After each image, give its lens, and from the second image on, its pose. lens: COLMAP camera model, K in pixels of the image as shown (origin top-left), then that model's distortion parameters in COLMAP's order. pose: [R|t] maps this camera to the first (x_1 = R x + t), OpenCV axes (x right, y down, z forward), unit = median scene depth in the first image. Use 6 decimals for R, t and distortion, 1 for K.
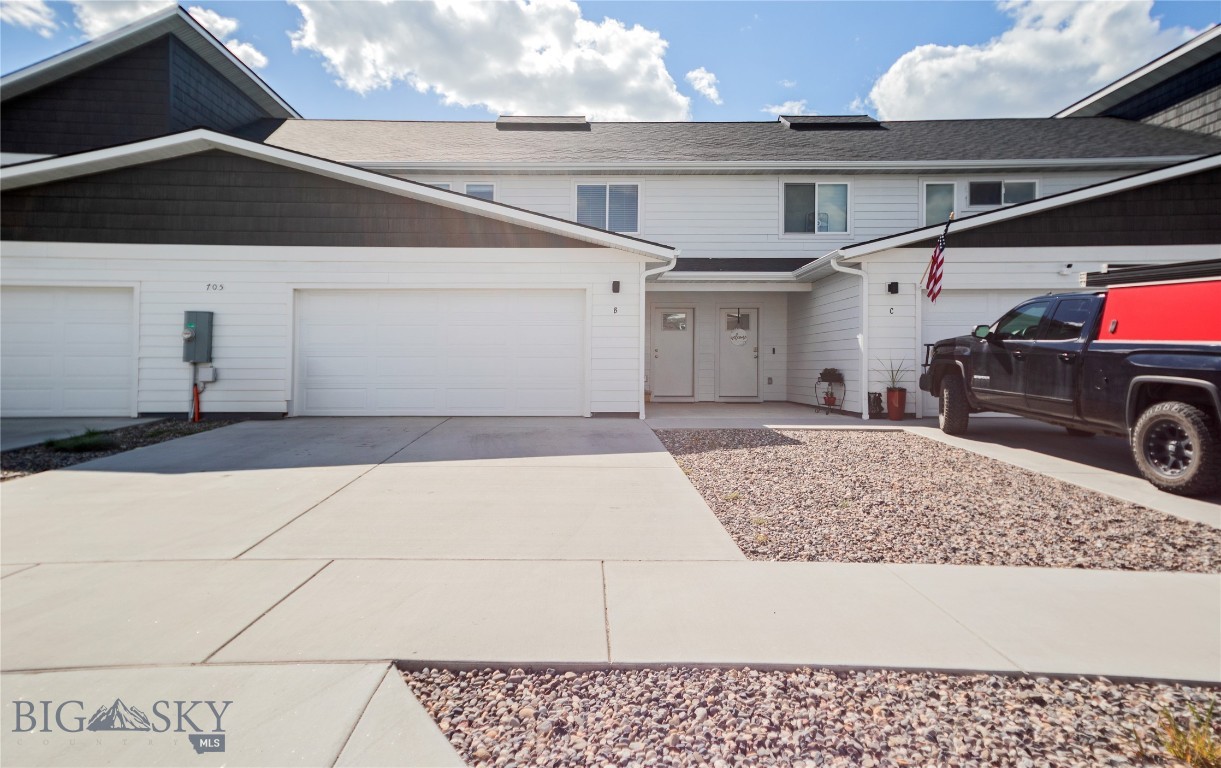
lens RADIAL K [[758.2, 0, 587.2], [0, 758.2, 376.2], [0, 0, 1]] dist [0.060698, 0.004461]
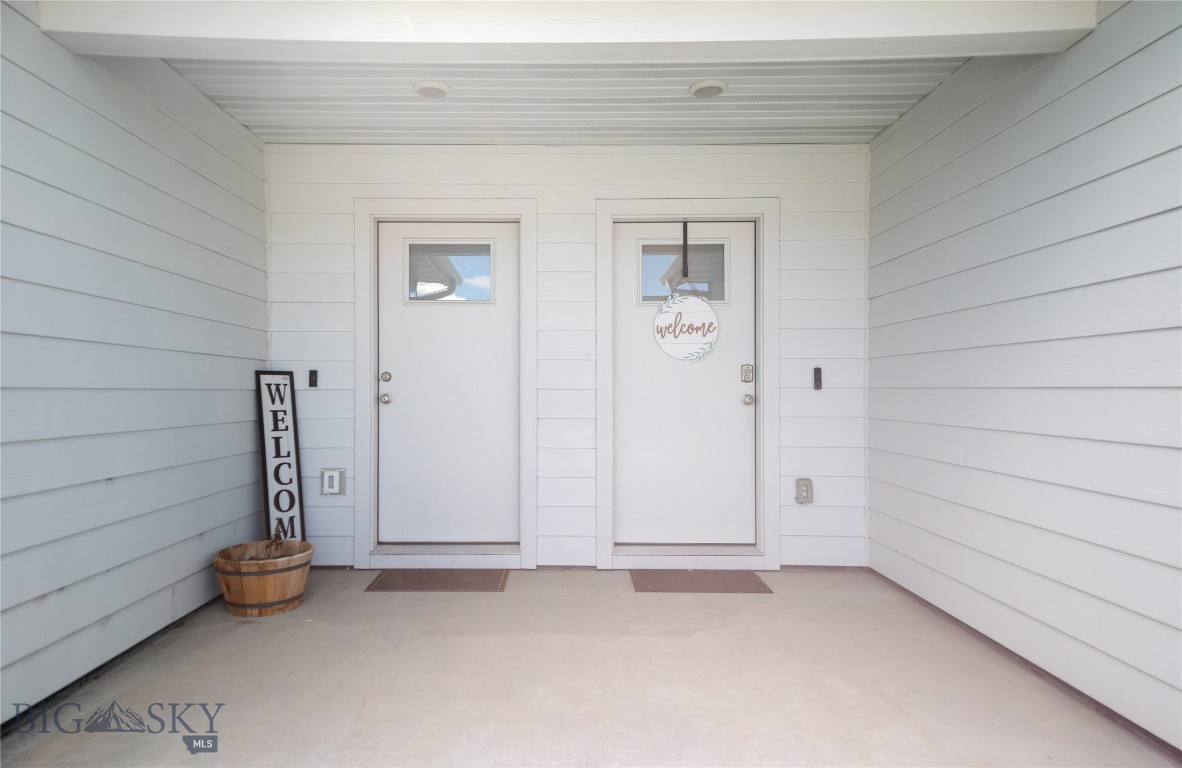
lens RADIAL K [[768.5, 0, 589.8], [0, 768.5, 401.0], [0, 0, 1]] dist [0.078937, 0.000849]
pose [[0.999656, -0.000970, 0.026221, 0.220029], [0.000774, 0.999972, 0.007473, -0.037782], [-0.026227, -0.007450, 0.999628, 1.012512]]
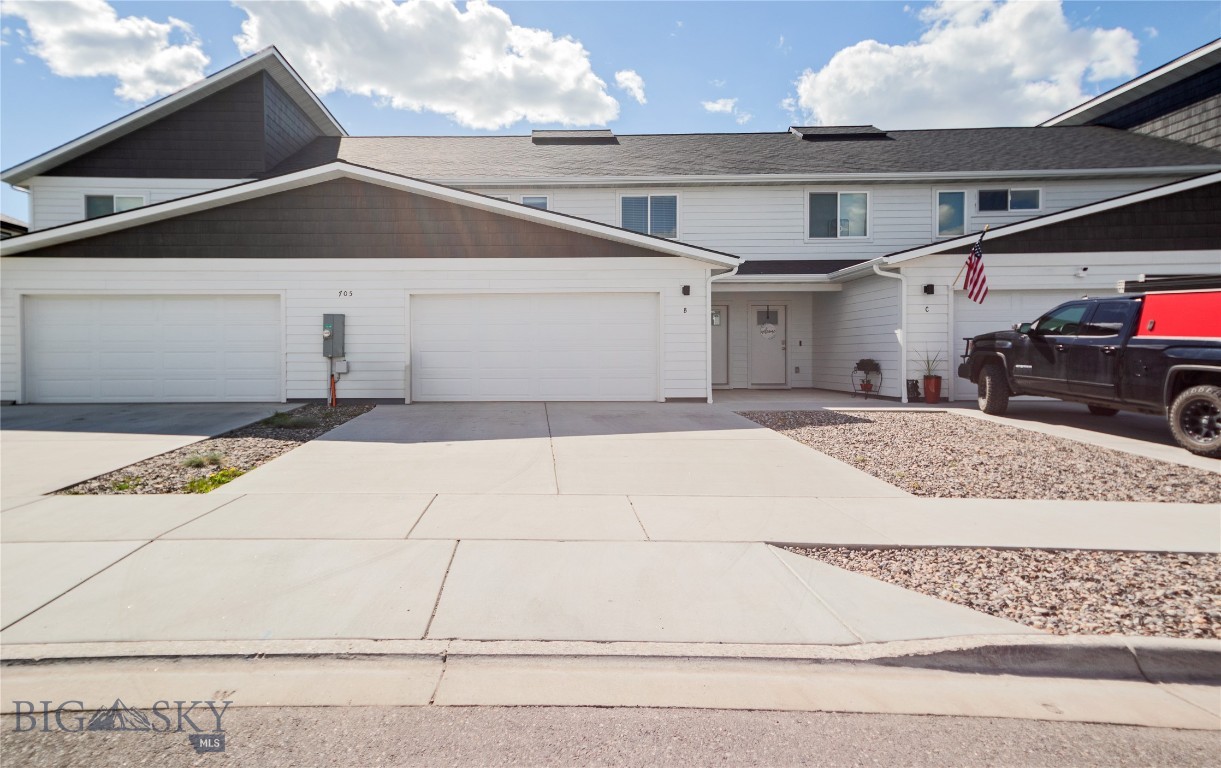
lens RADIAL K [[735.4, 0, 532.7], [0, 735.4, 379.9], [0, 0, 1]] dist [0.042476, -0.000663]
pose [[0.999608, -0.004006, -0.027695, -0.164054], [0.004535, 0.999808, 0.019079, -0.002514], [0.027613, -0.019197, 0.999434, -0.138398]]
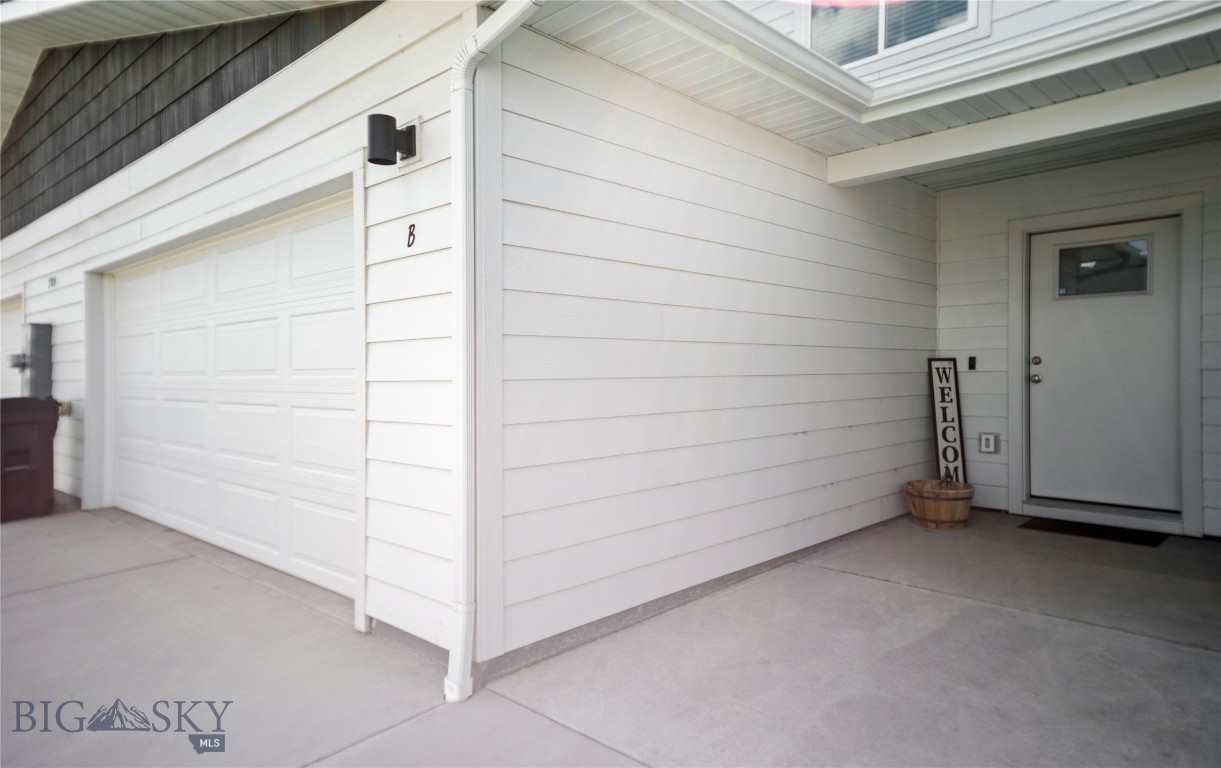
lens RADIAL K [[758.2, 0, 587.2], [0, 758.2, 376.2], [0, 0, 1]] dist [0.060698, 0.004461]
pose [[0.714675, -0.003205, -0.699449, 0.262904], [0.006551, 0.999976, 0.002111, -0.040363], [0.699426, -0.006091, 0.714679, 0.872440]]
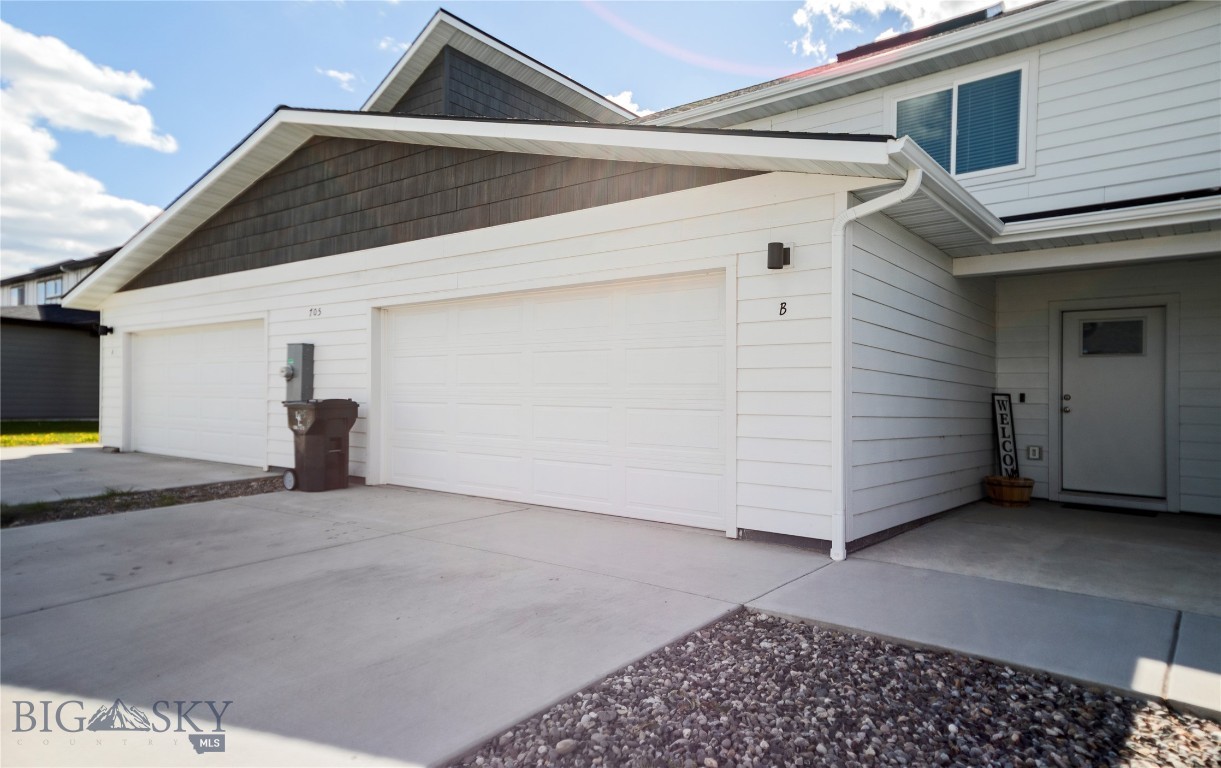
lens RADIAL K [[754.5, 0, 601.7], [0, 754.5, 385.5], [0, 0, 1]] dist [0.079713, 0.000375]
pose [[0.779462, 0.001288, -0.626448, 0.239502], [-0.026394, 0.999177, -0.030786, -0.025057], [0.625893, 0.040531, 0.778855, 0.593713]]
